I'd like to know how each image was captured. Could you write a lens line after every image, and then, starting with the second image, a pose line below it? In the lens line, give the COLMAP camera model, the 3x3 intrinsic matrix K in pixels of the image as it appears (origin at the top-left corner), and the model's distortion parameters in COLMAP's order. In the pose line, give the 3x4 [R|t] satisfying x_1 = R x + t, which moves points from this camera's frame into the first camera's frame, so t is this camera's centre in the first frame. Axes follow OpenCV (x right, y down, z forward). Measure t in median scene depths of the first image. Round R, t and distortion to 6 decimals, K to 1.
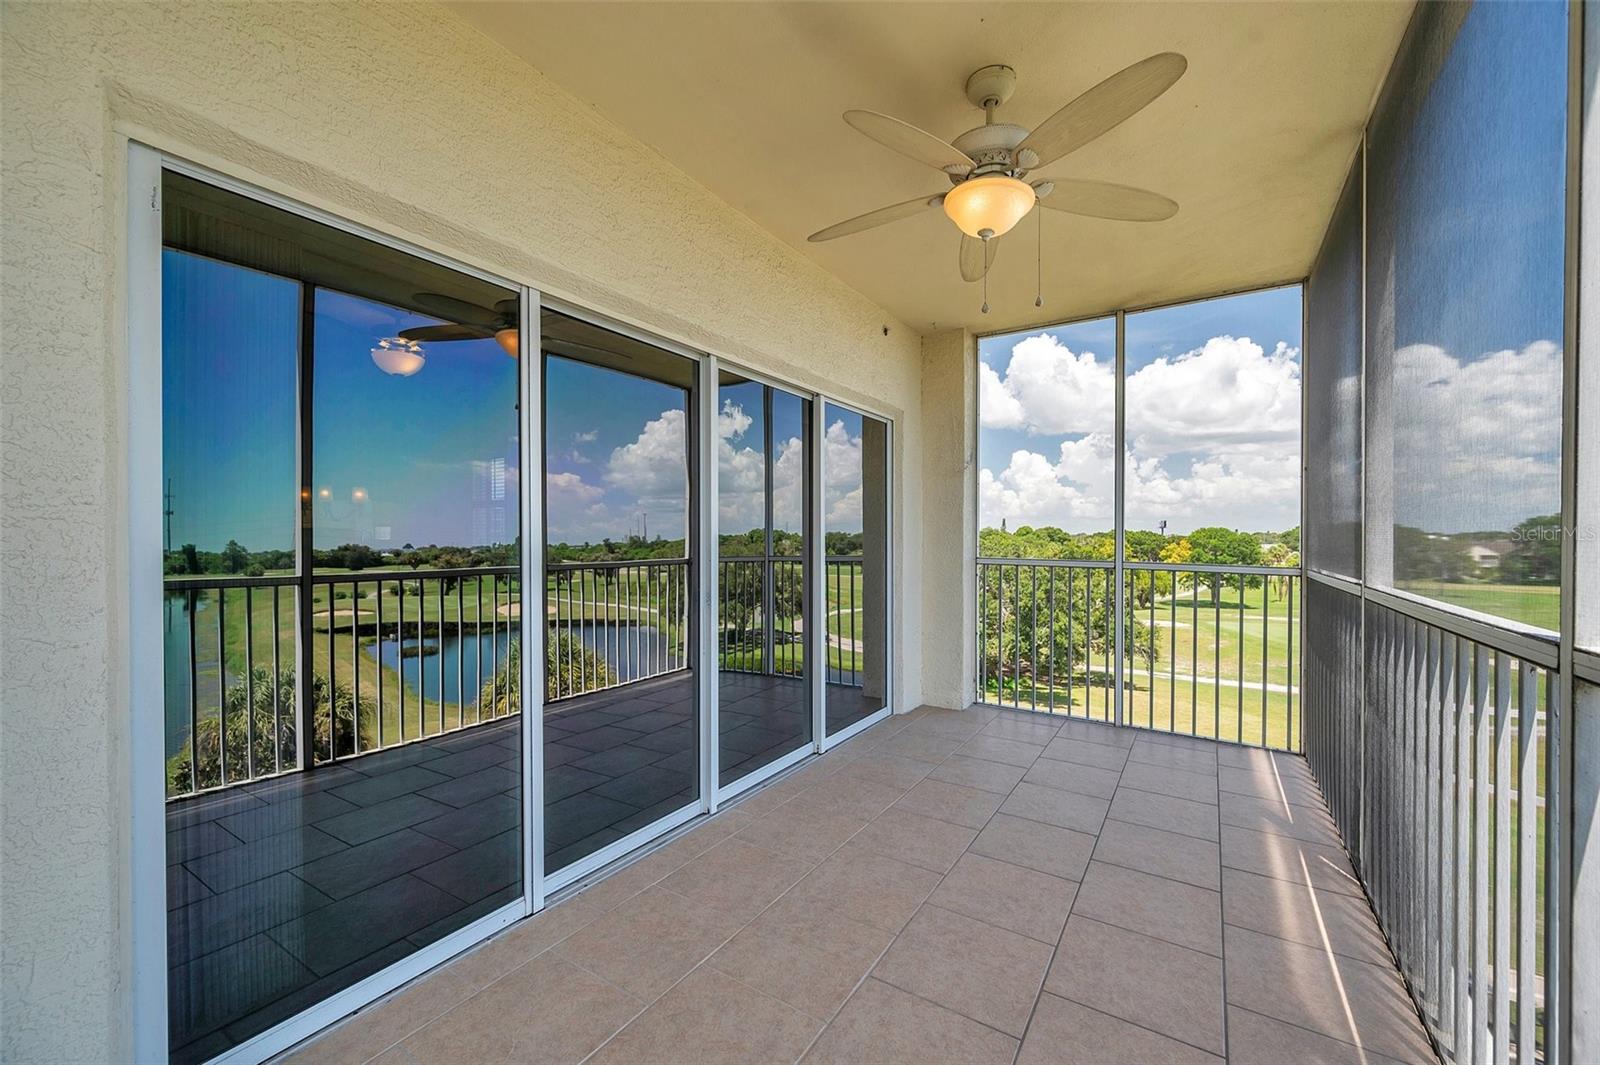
lens RADIAL K [[625.4, 0, 798.6], [0, 625.4, 540.8], [0, 0, 1]] dist [-0.003816, -0.000047]
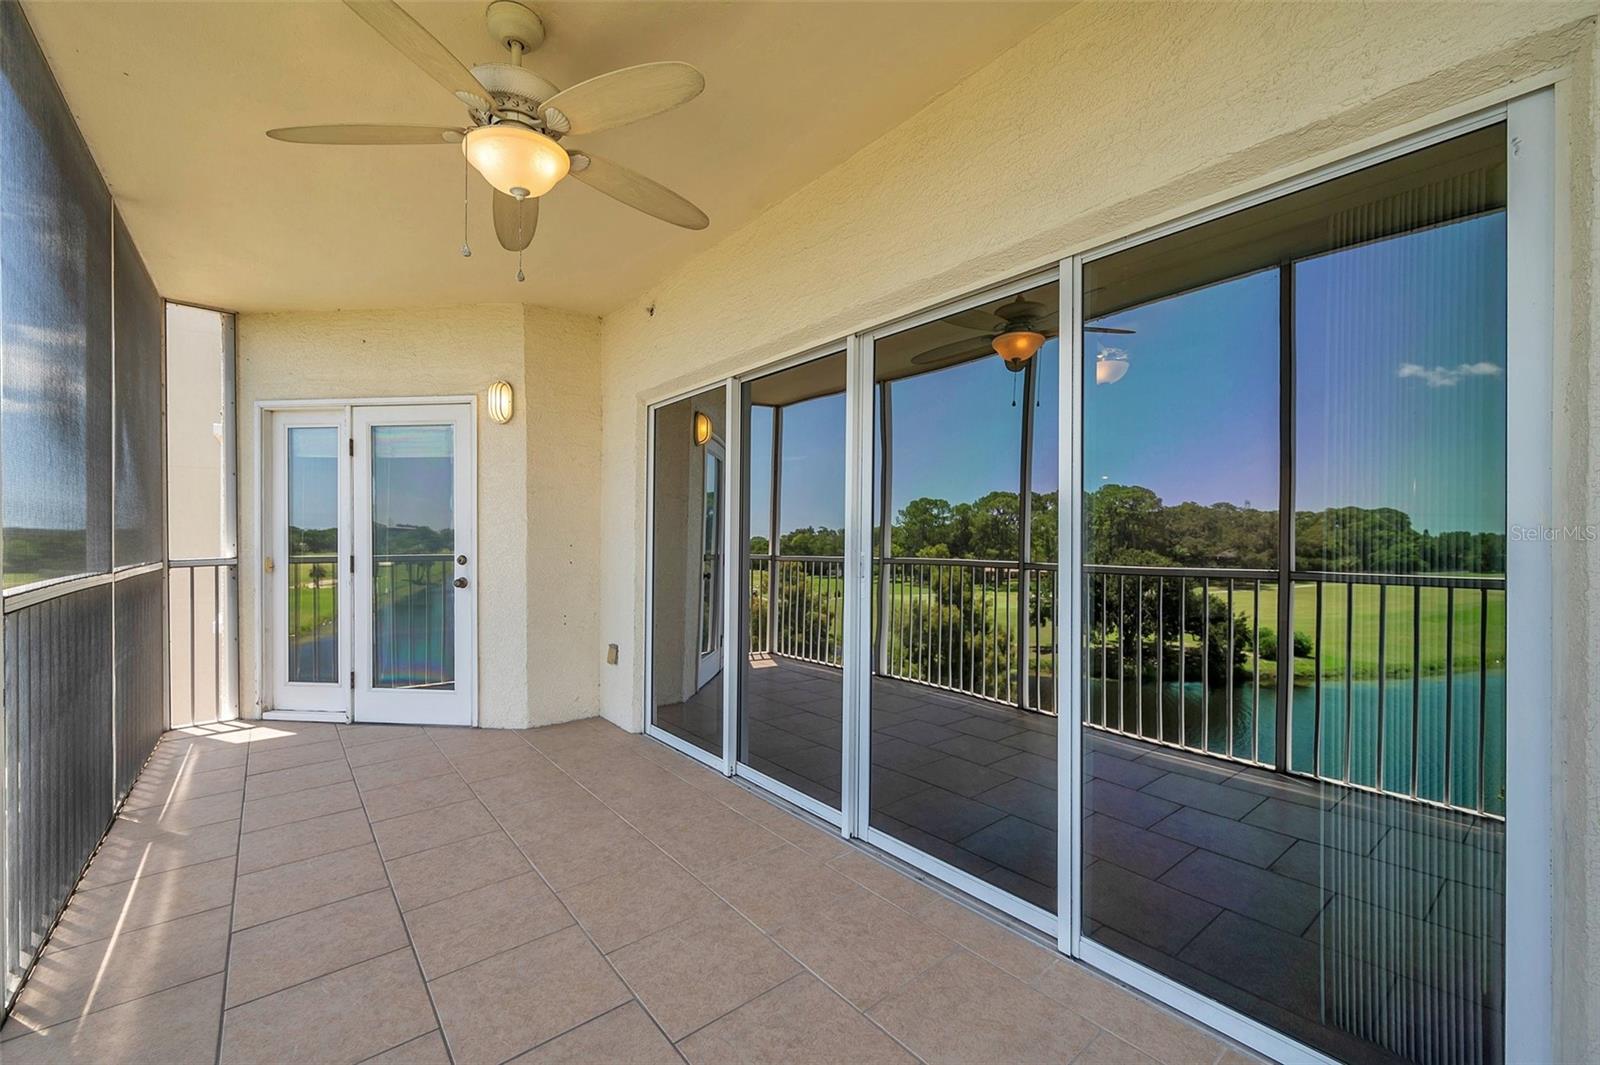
lens RADIAL K [[625.4, 0, 796.4], [0, 625.4, 530.2], [0, 0, 1]] dist [-0.003816, -0.000047]
pose [[-0.283102, -0.000165, -0.959090, 0.758848], [-0.008812, 0.999958, 0.002429, -0.012950], [0.959049, 0.009139, -0.283092, 1.185984]]
